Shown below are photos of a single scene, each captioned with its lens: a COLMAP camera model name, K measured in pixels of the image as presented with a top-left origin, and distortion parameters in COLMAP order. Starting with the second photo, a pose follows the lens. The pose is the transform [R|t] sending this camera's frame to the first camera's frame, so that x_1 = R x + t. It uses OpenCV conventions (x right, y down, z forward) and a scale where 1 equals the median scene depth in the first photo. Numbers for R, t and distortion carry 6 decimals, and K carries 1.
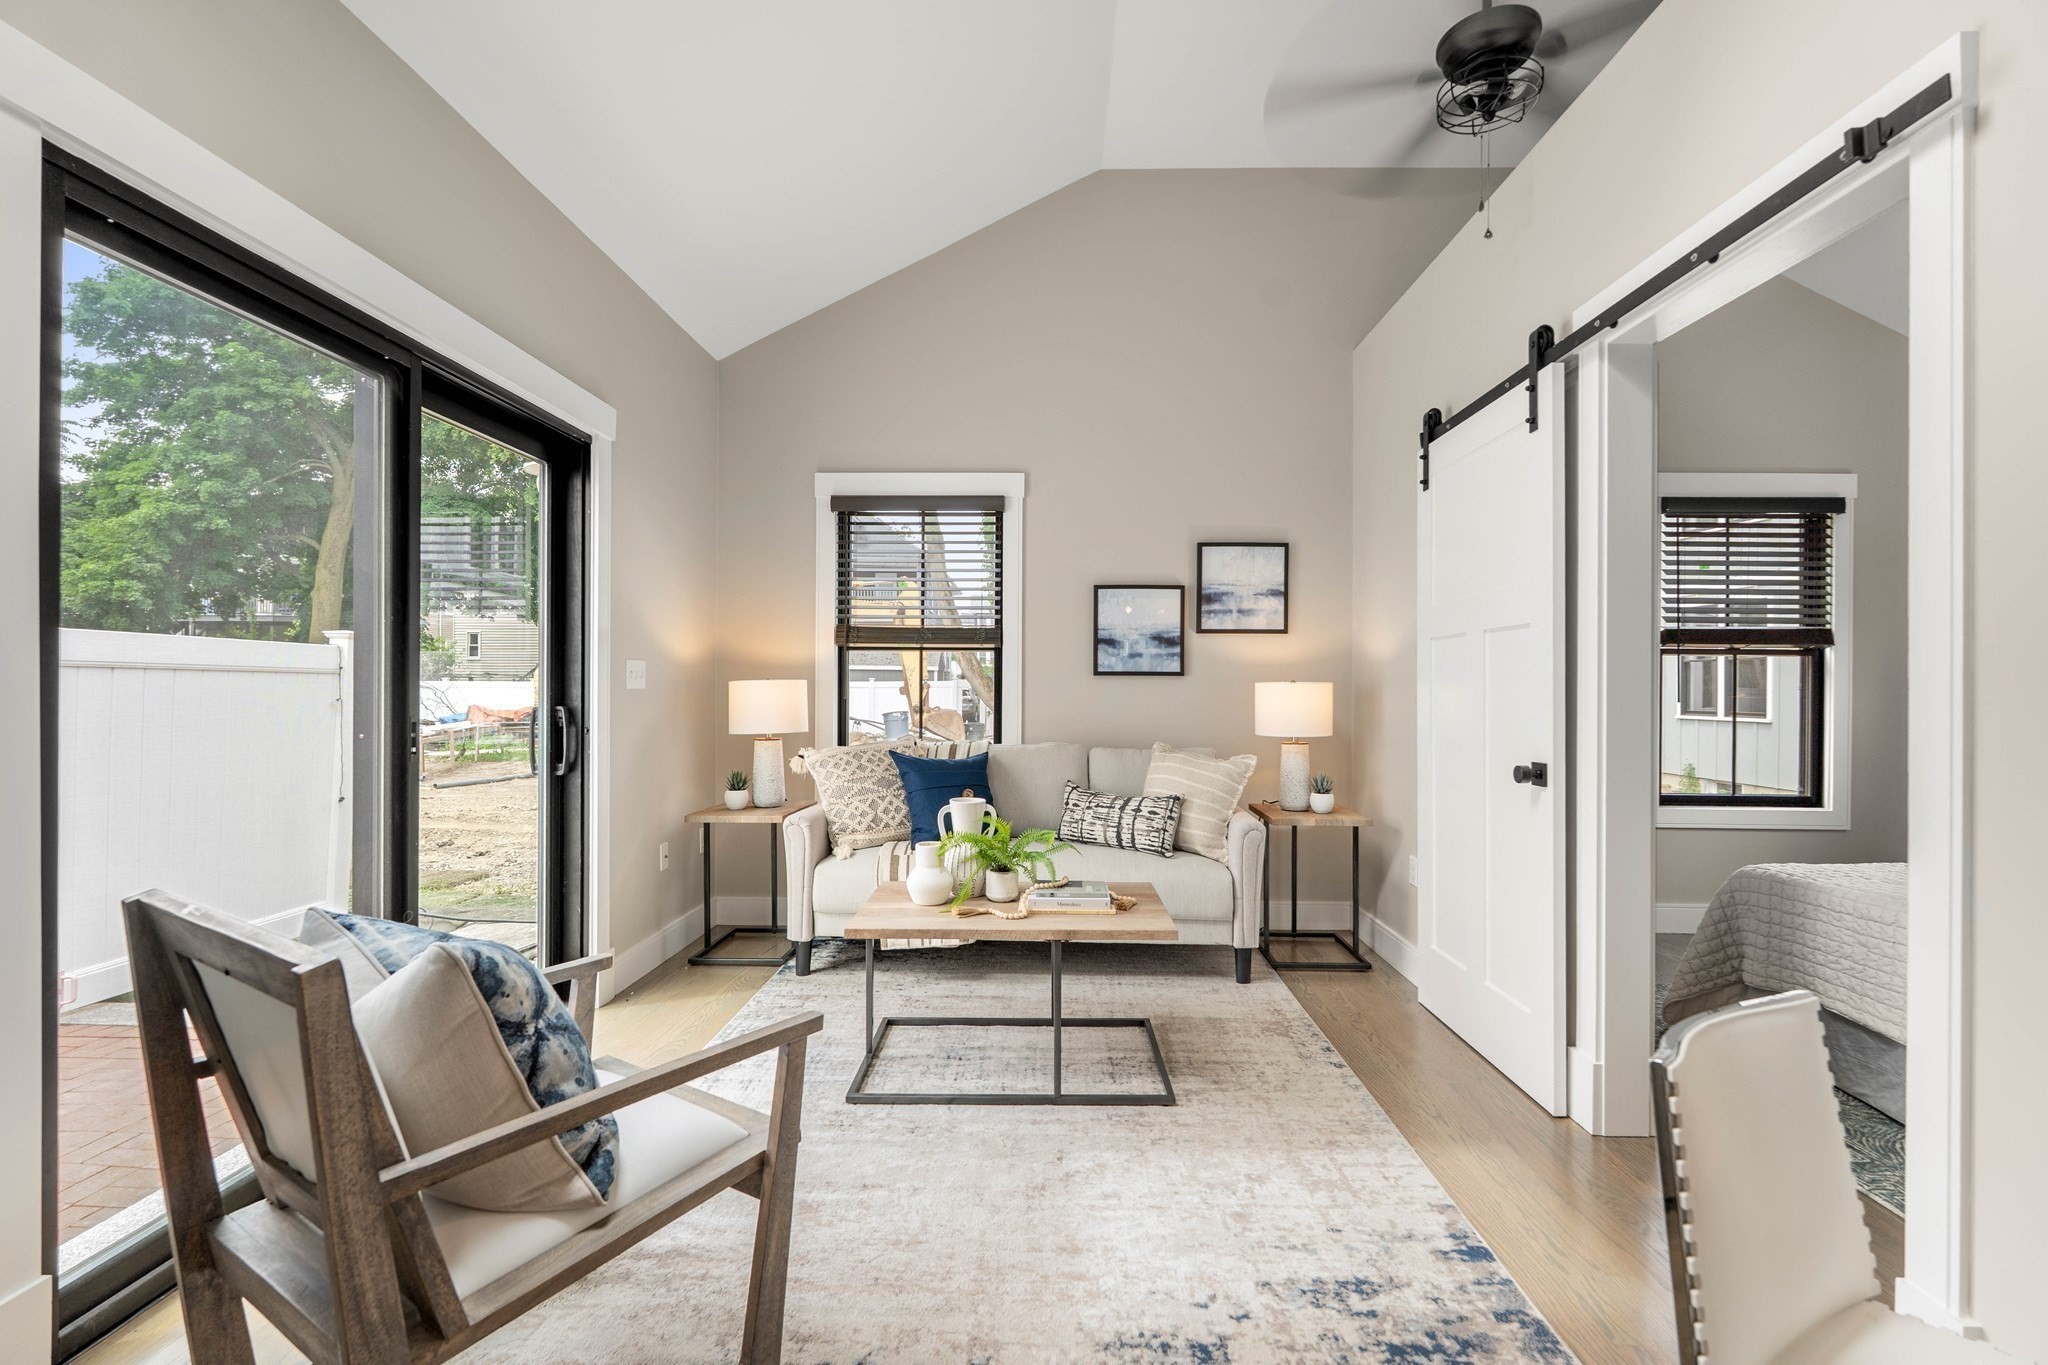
lens RADIAL K [[908.6, 0, 1039.4], [0, 908.6, 683.8], [0, 0, 1]] dist [-0.003630, -0.000413]
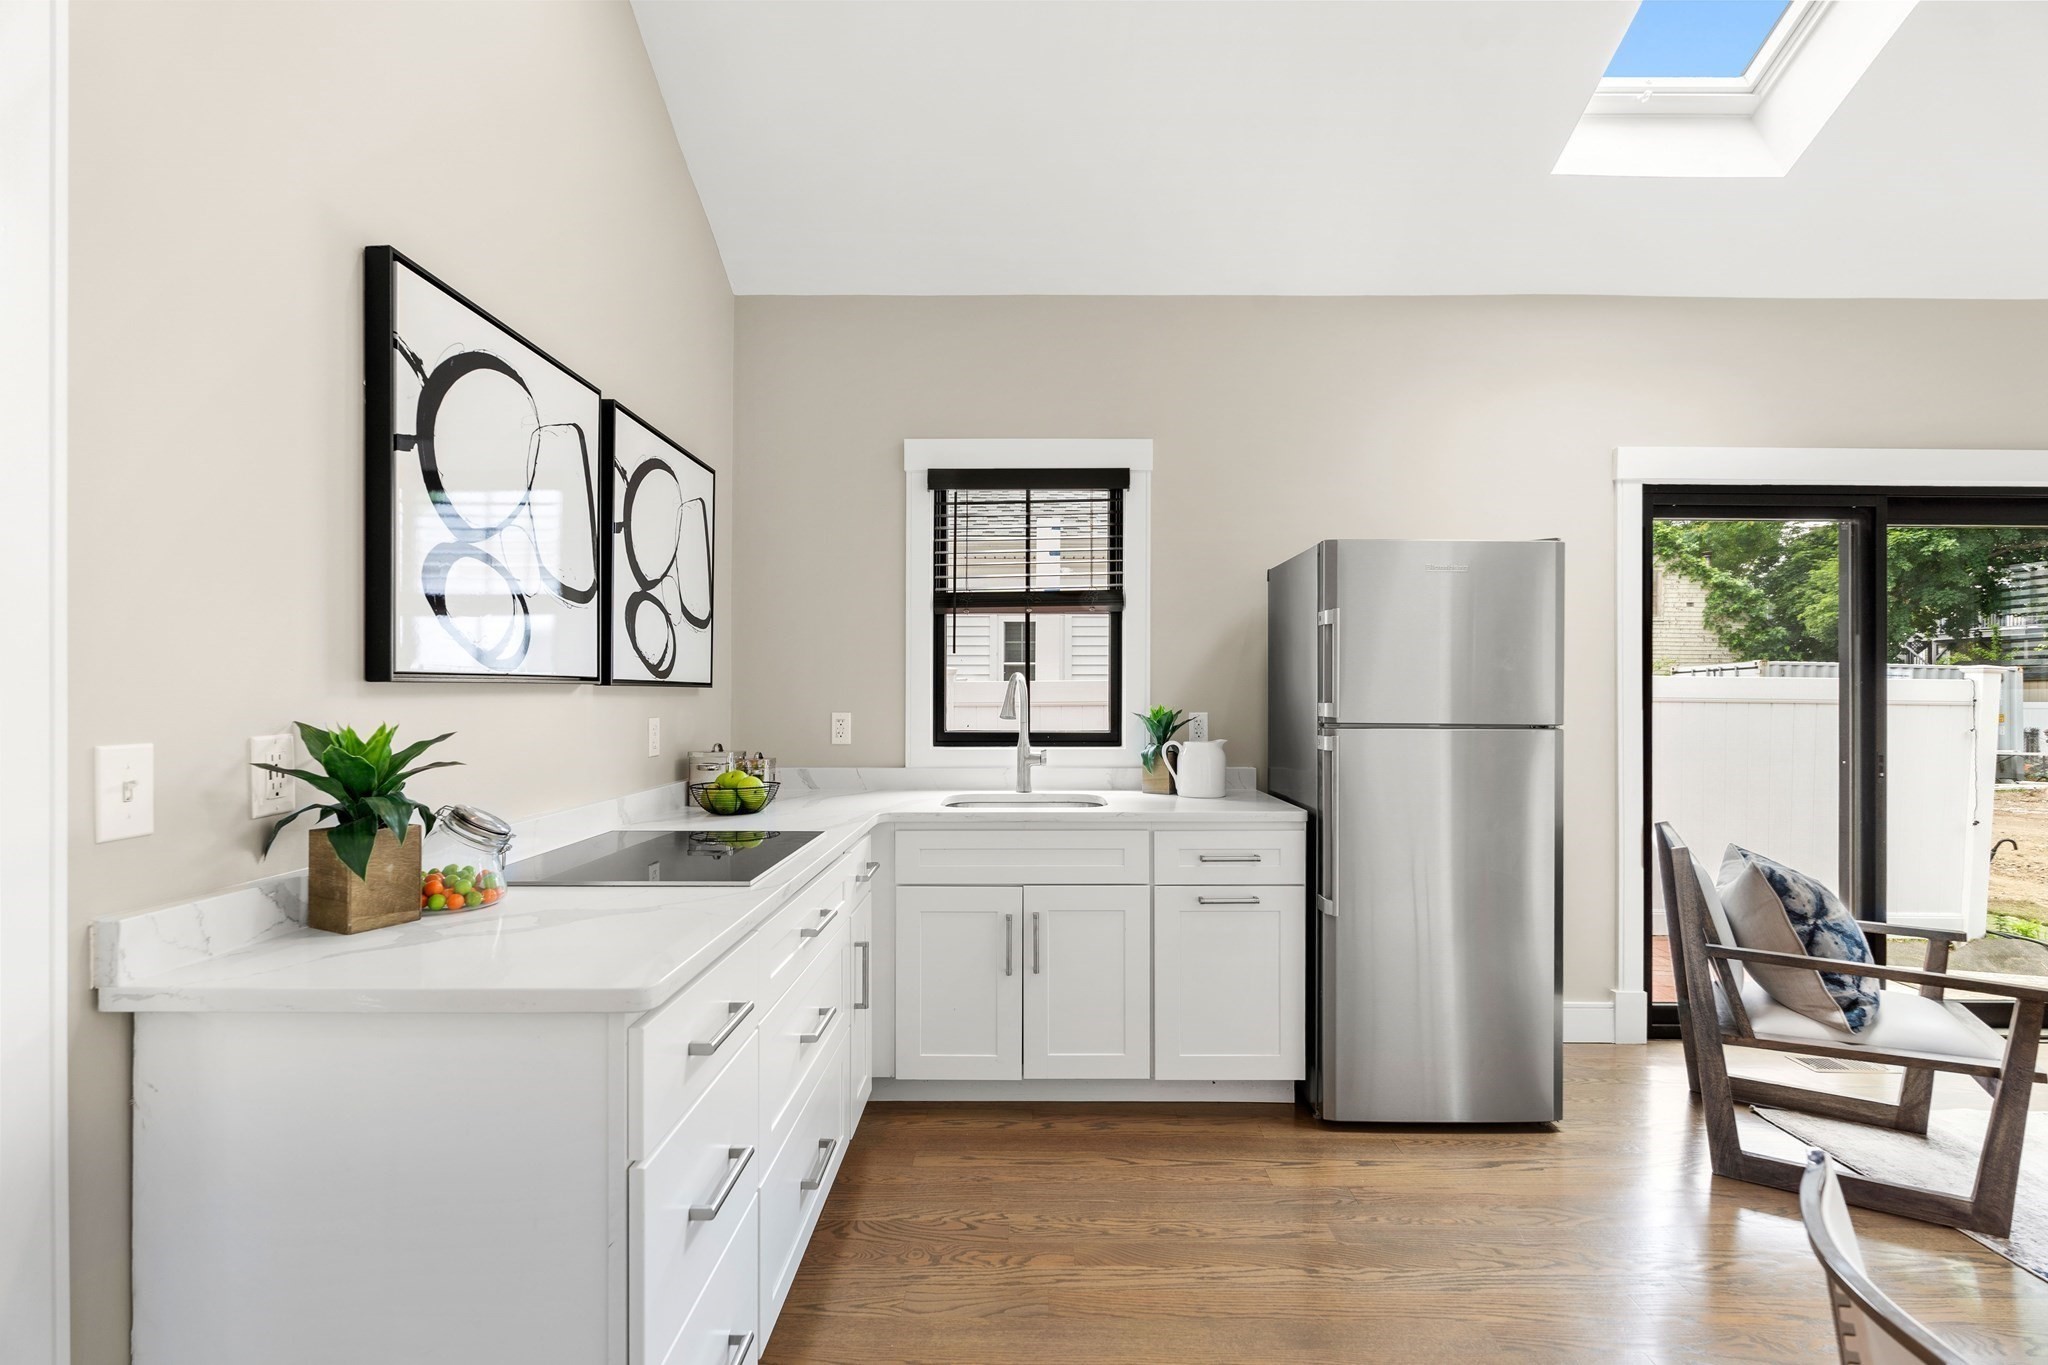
lens RADIAL K [[908.6, 0, 1015.1], [0, 908.6, 688.1], [0, 0, 1]] dist [-0.003630, -0.000413]
pose [[0.011271, -0.011469, -0.999871, 0.465819], [-0.001500, 0.999933, -0.011487, -0.028620], [0.999935, 0.001630, 0.011253, -0.240712]]
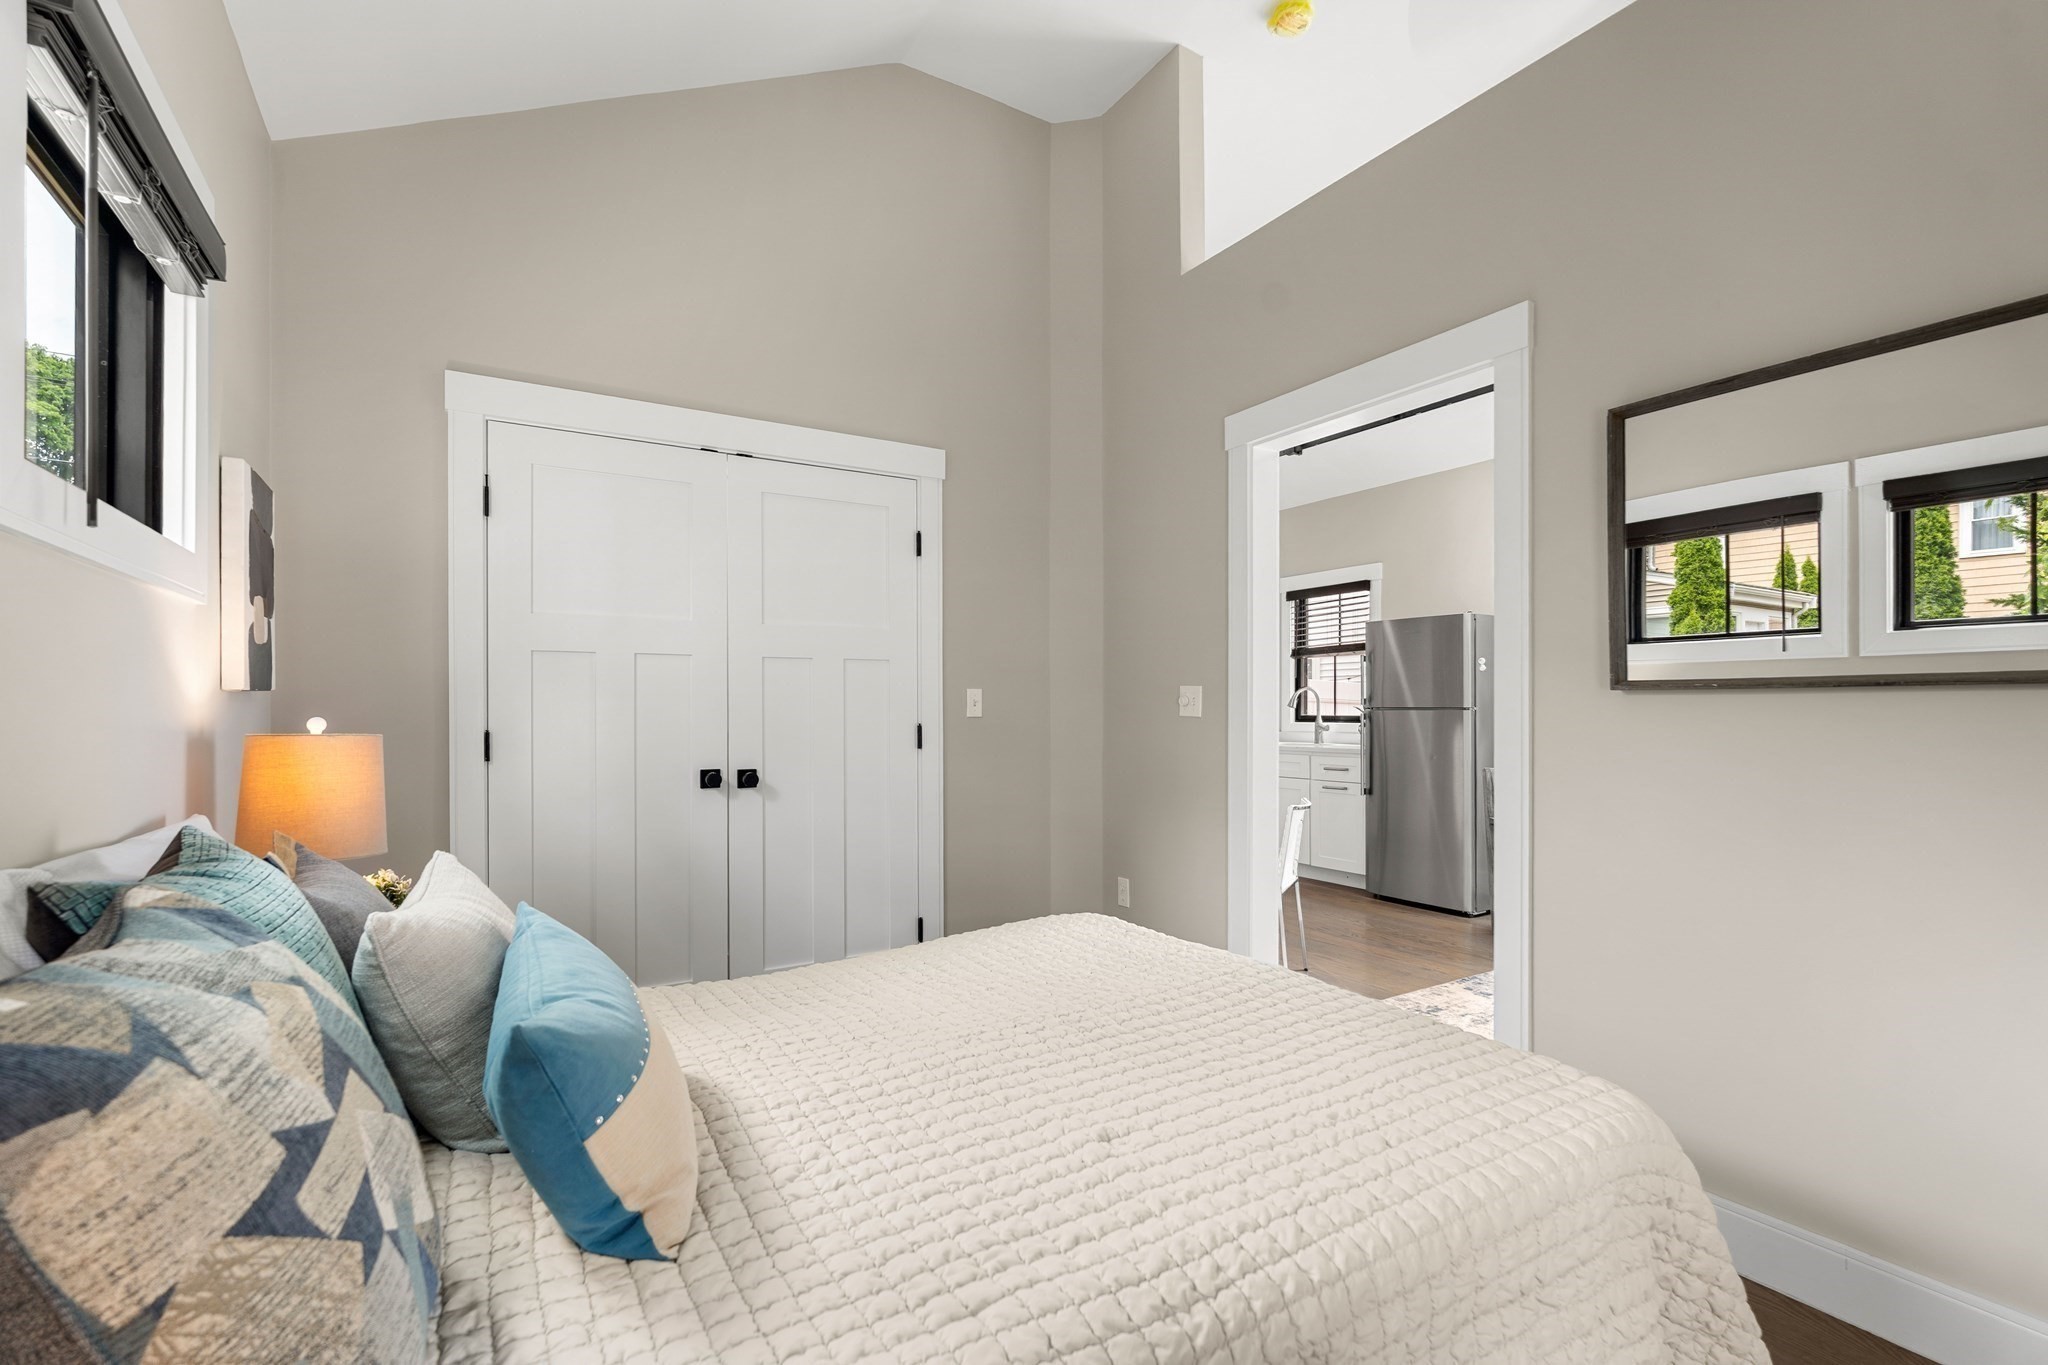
lens RADIAL K [[908.6, 0, 1023.4], [0, 908.6, 697.5], [0, 0, 1]] dist [-0.003630, -0.000413]
pose [[-0.840492, -0.012379, -0.541683, 1.094949], [-0.003486, 0.999842, -0.017440, 0.003959], [0.541813, -0.012770, -0.840402, 1.030996]]
